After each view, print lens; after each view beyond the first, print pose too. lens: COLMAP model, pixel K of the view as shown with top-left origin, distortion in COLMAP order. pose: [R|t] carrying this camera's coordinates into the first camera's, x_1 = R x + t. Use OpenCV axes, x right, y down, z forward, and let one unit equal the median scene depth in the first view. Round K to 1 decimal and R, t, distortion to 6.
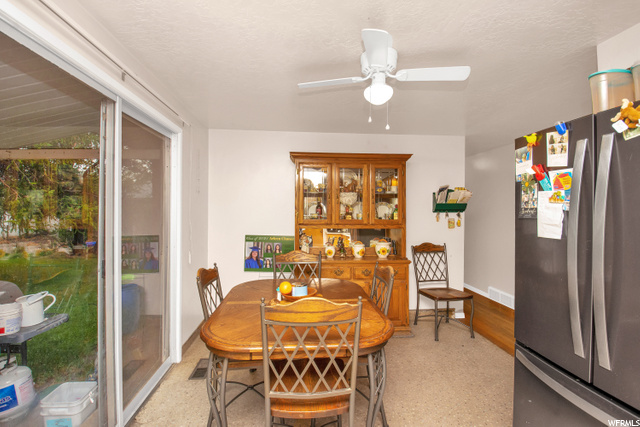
lens RADIAL K [[298.6, 0, 320.0], [0, 298.6, 213.5], [0, 0, 1]] dist [-0.016246, -0.000653]
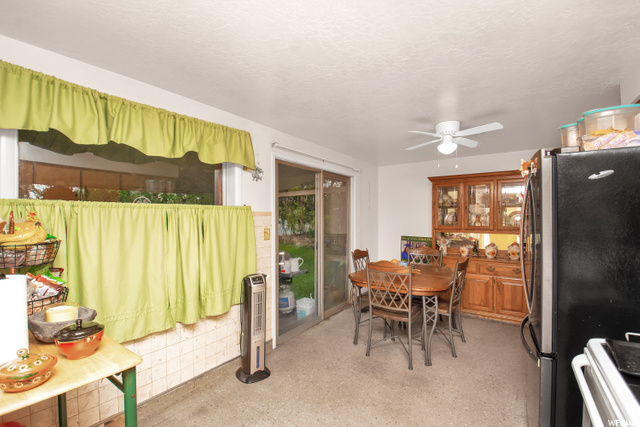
lens RADIAL K [[284.3, 0, 320.0], [0, 284.3, 213.5], [0, 0, 1]] dist [0.000073, -0.015668]
pose [[0.766180, -0.012744, -0.642500, 0.467107], [-0.003670, 0.999700, -0.024205, -0.002060], [0.642615, 0.020904, 0.765904, -0.449112]]
